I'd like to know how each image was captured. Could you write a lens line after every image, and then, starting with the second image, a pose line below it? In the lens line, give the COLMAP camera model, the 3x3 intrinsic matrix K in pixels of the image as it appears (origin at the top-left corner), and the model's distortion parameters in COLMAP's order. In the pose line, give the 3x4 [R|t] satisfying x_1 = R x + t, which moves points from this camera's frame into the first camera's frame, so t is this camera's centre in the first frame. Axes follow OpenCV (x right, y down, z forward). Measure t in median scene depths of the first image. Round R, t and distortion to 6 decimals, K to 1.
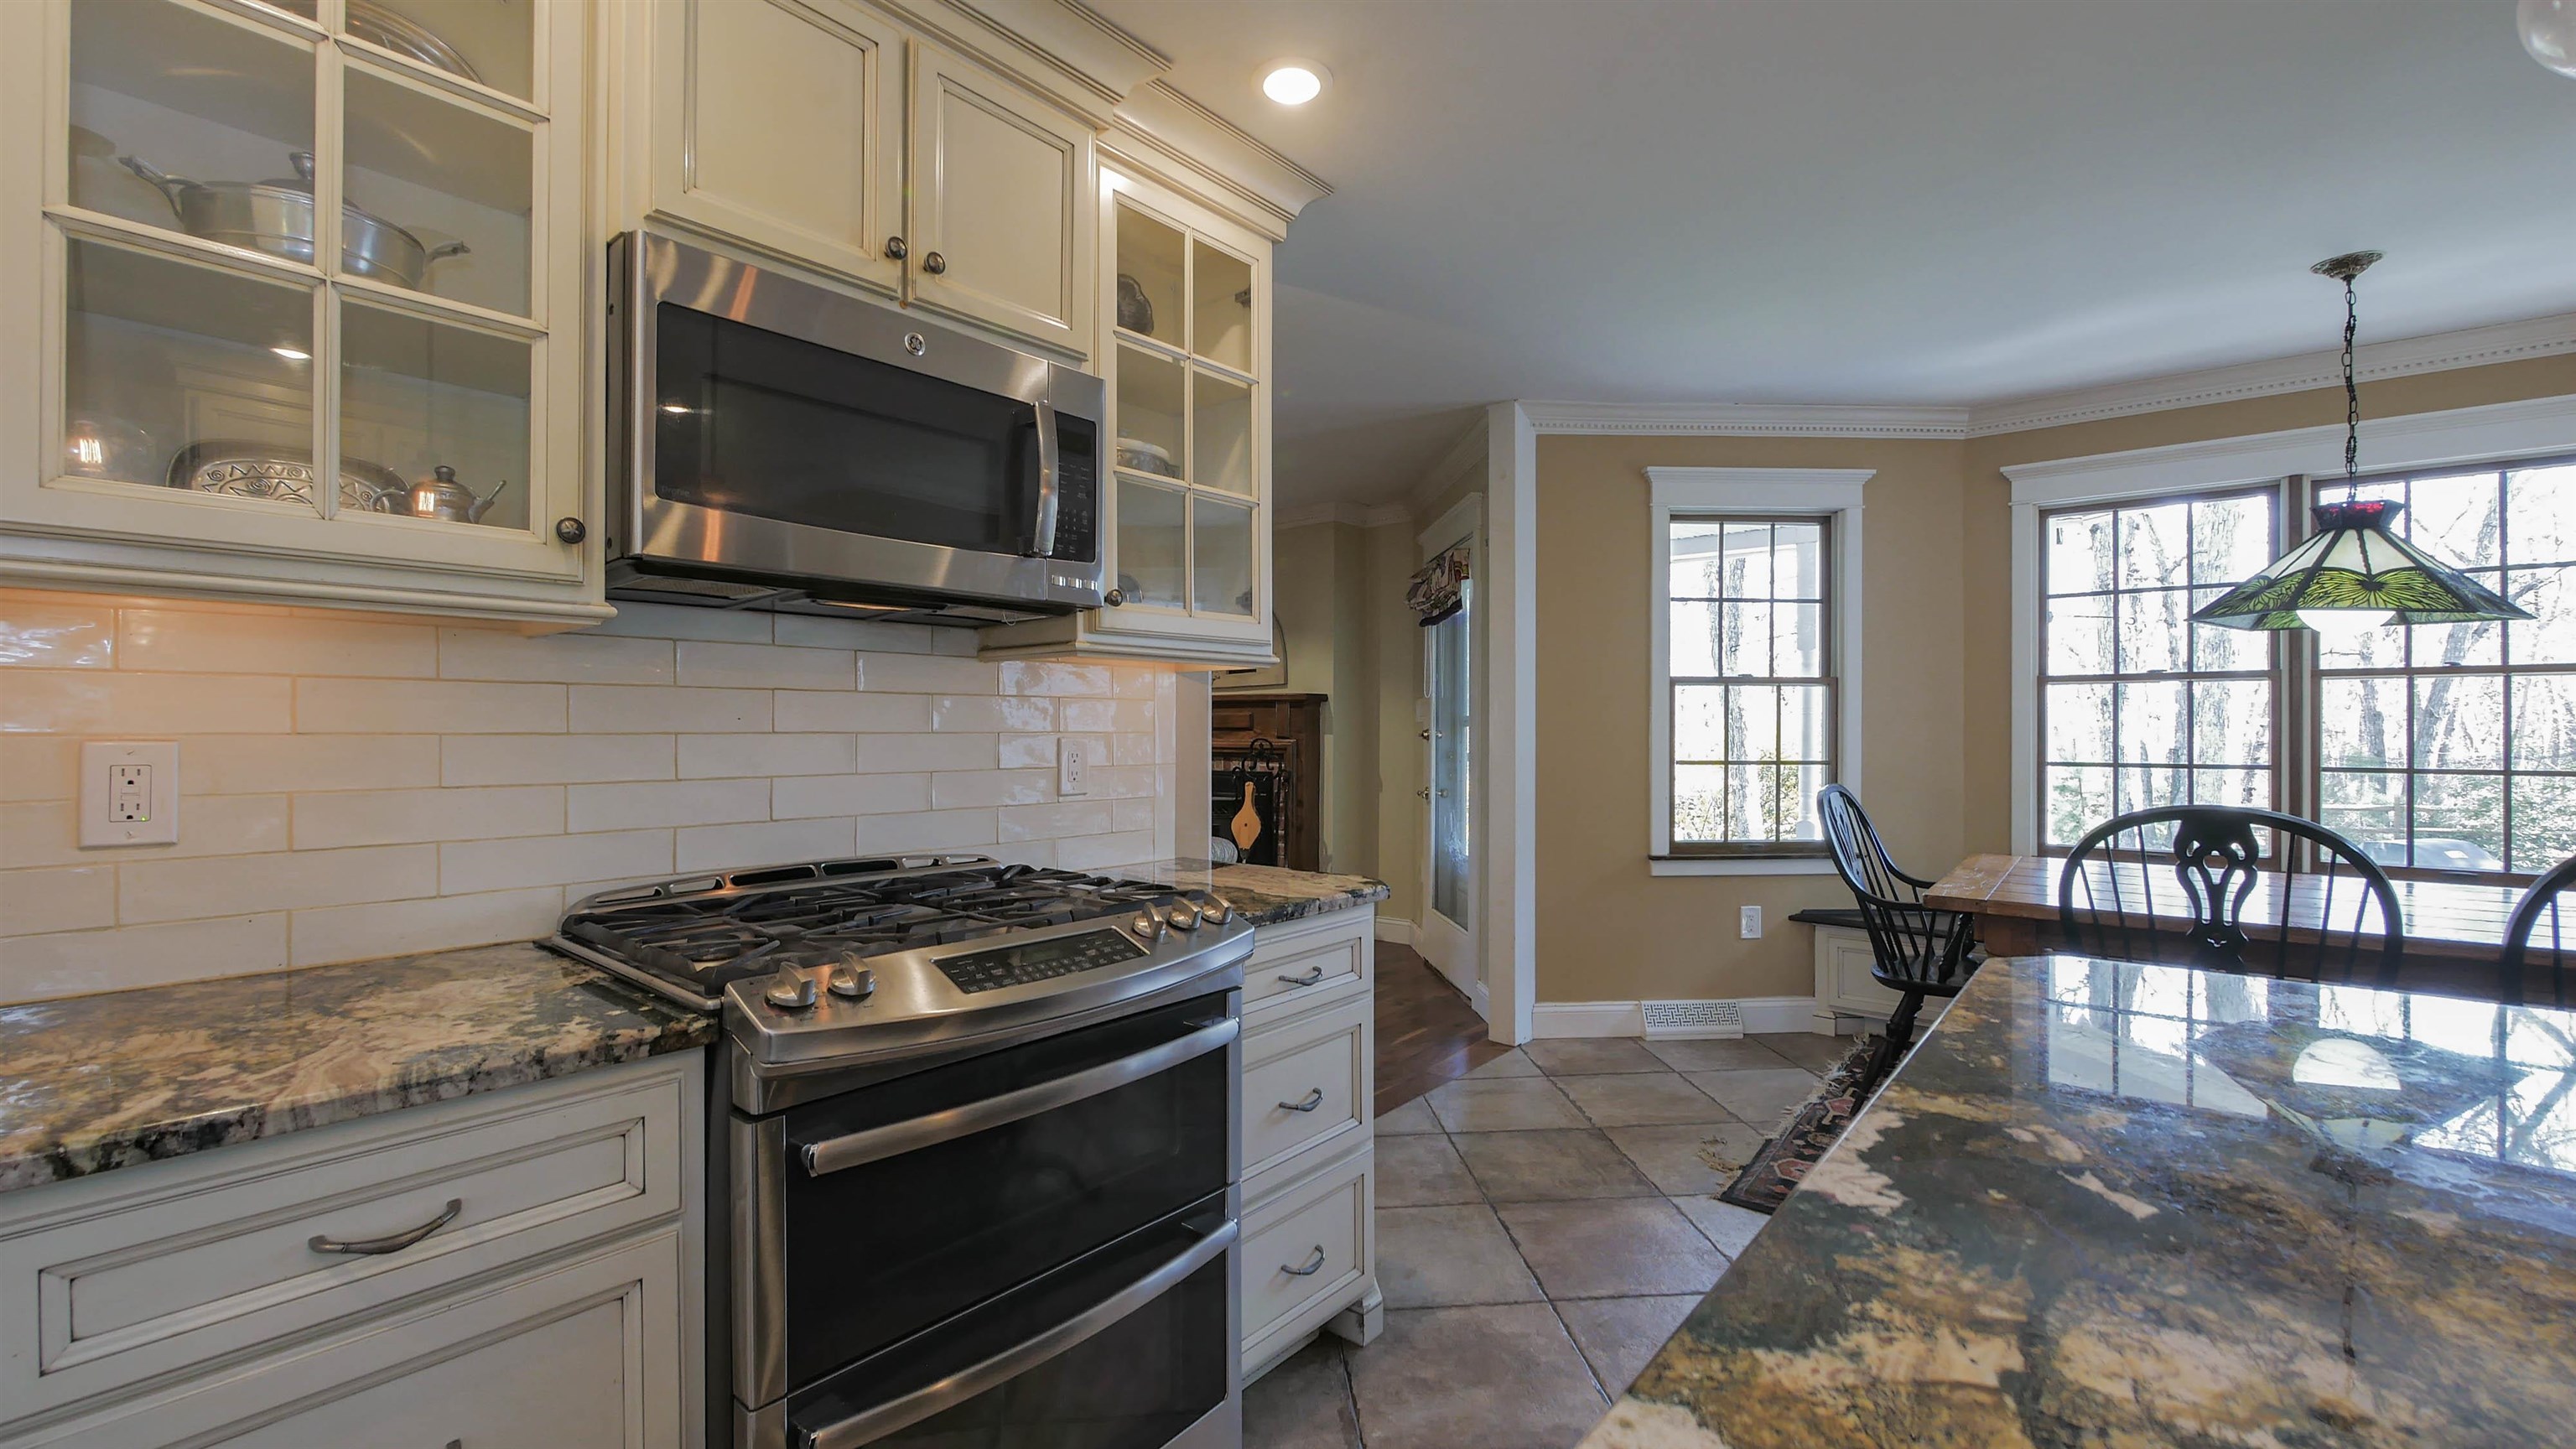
lens RADIAL K [[1071.6, 0, 1288.0], [0, 1071.6, 724.5], [0, 0, 1]] dist [0.007391, 0.000180]
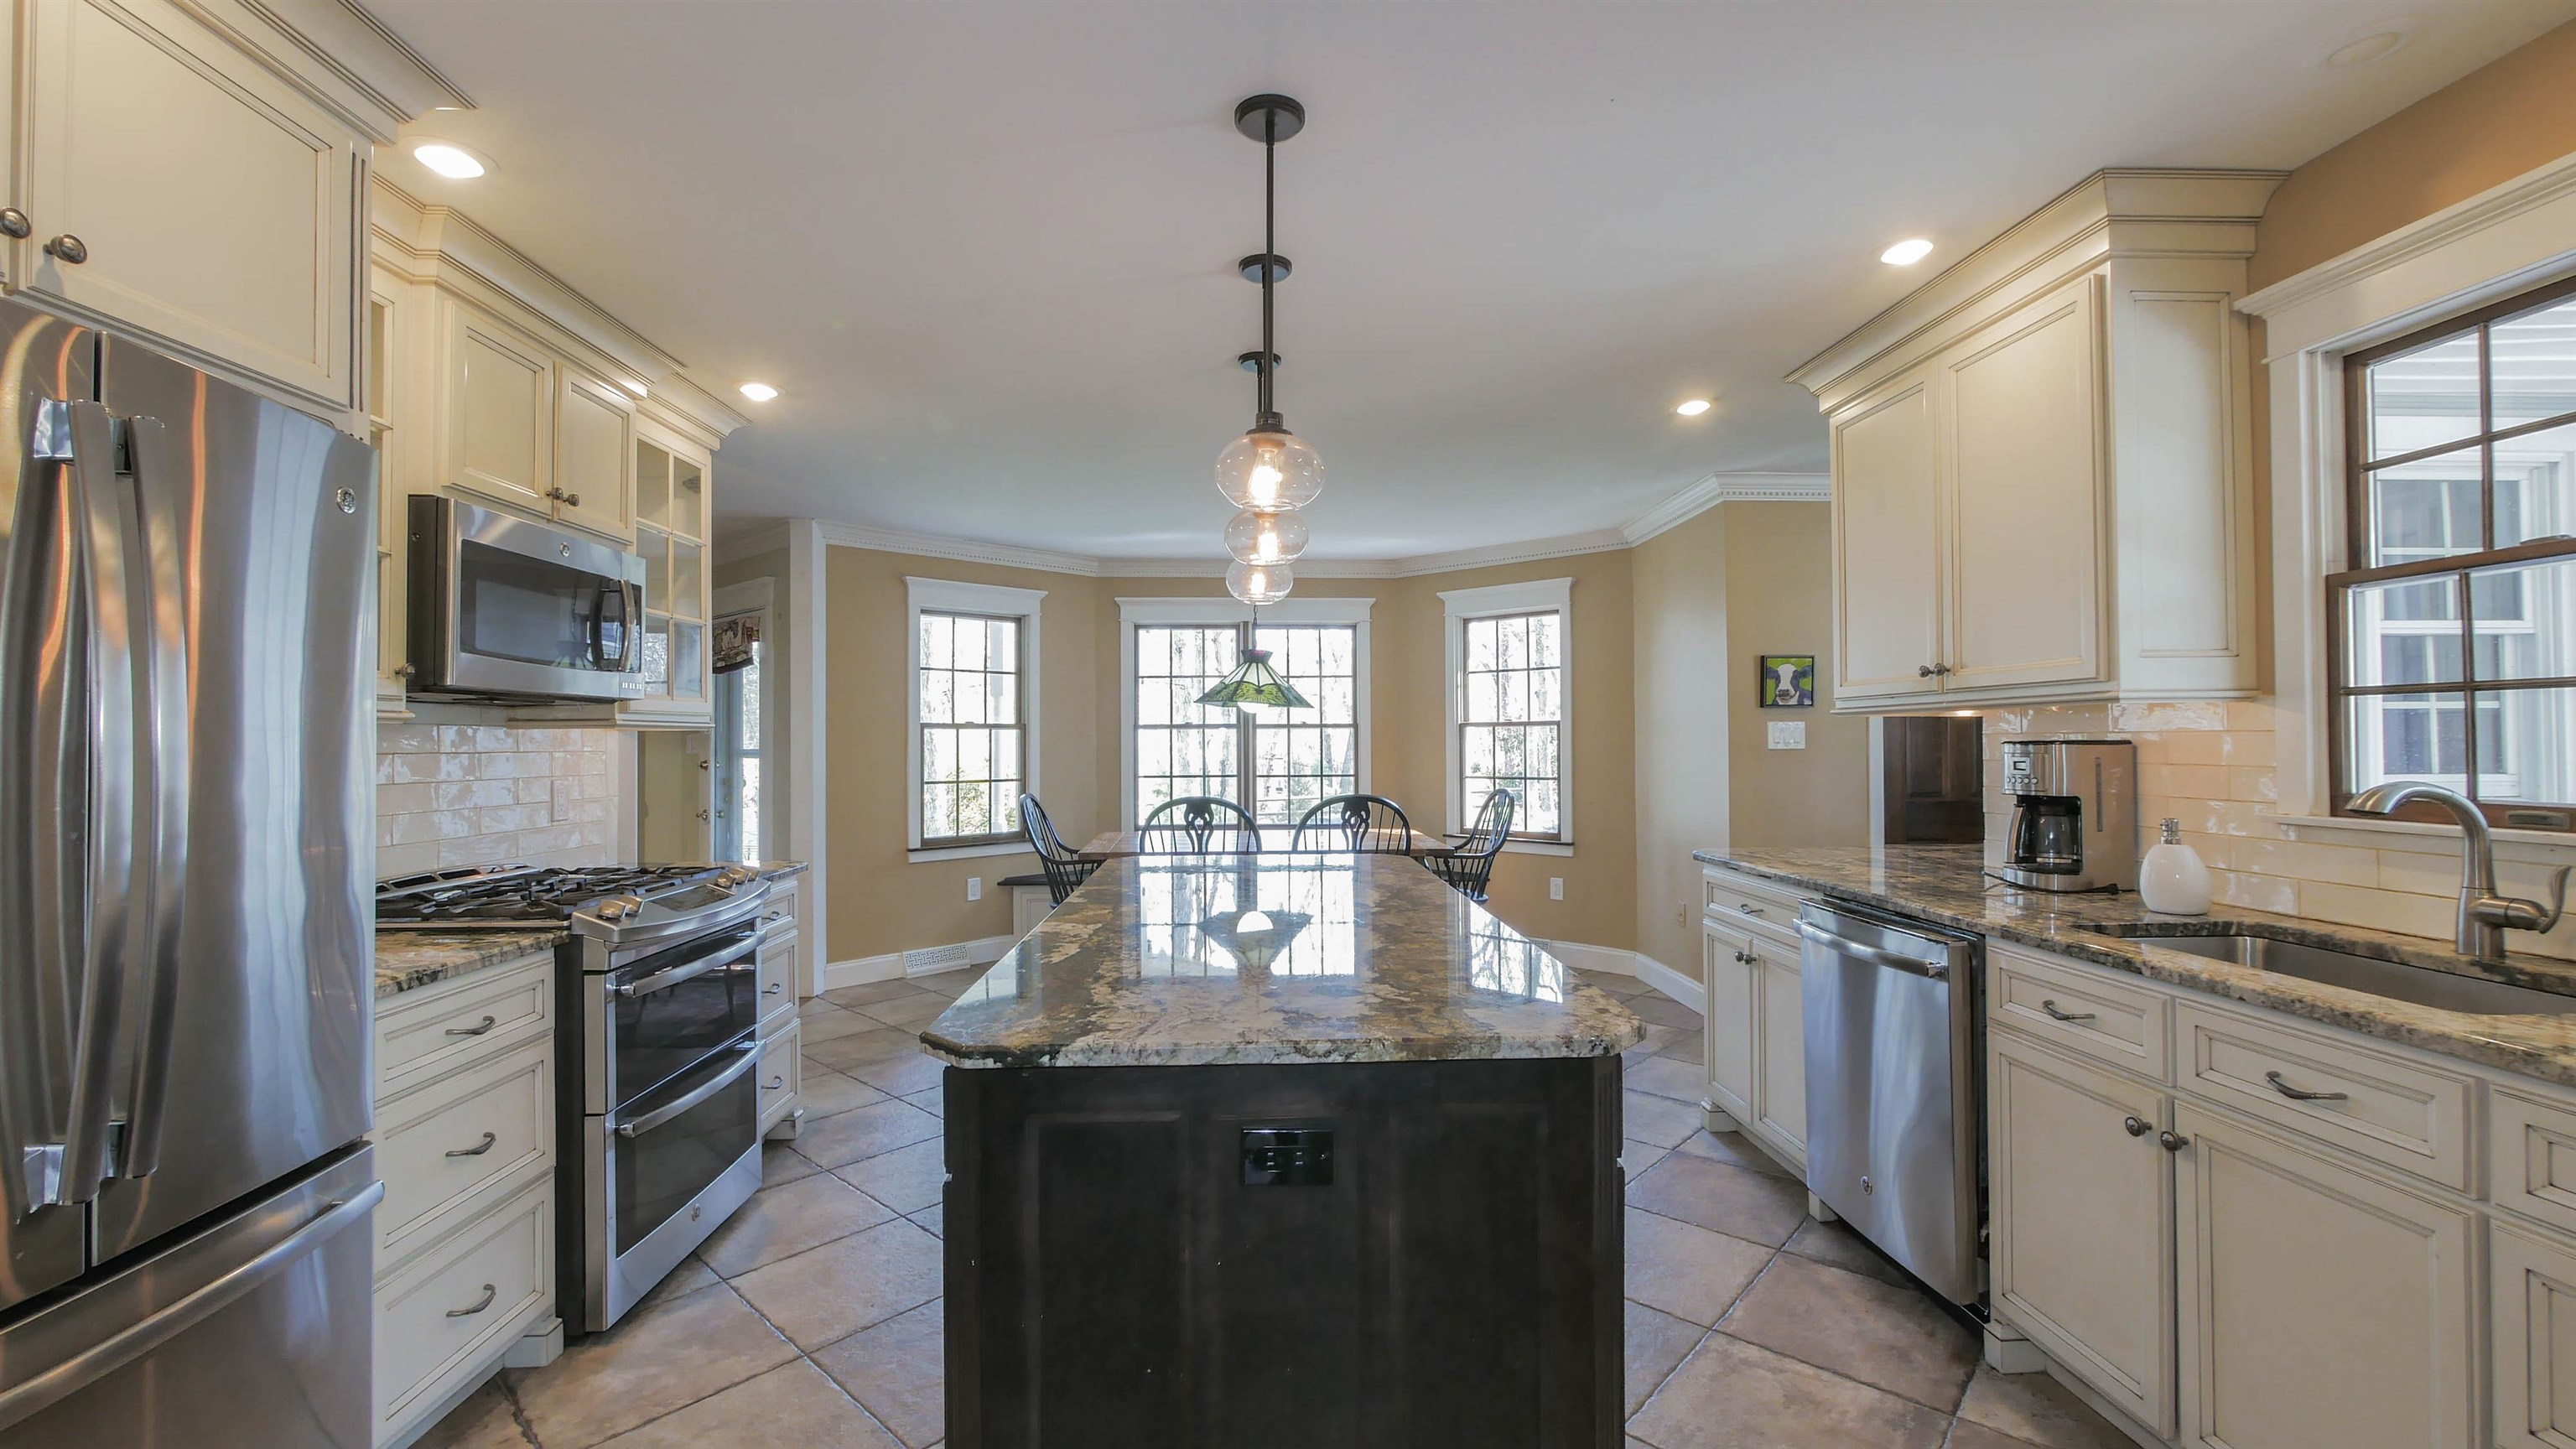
lens RADIAL K [[1104.6, 0, 1288.0], [0, 1104.6, 724.5], [0, 0, 1]] dist [-0.000712, 0.000286]
pose [[0.739102, 0.004835, 0.673577, -0.314059], [0.003866, 0.999927, -0.011419, -0.026903], [-0.673583, 0.011044, 0.739029, -0.478355]]
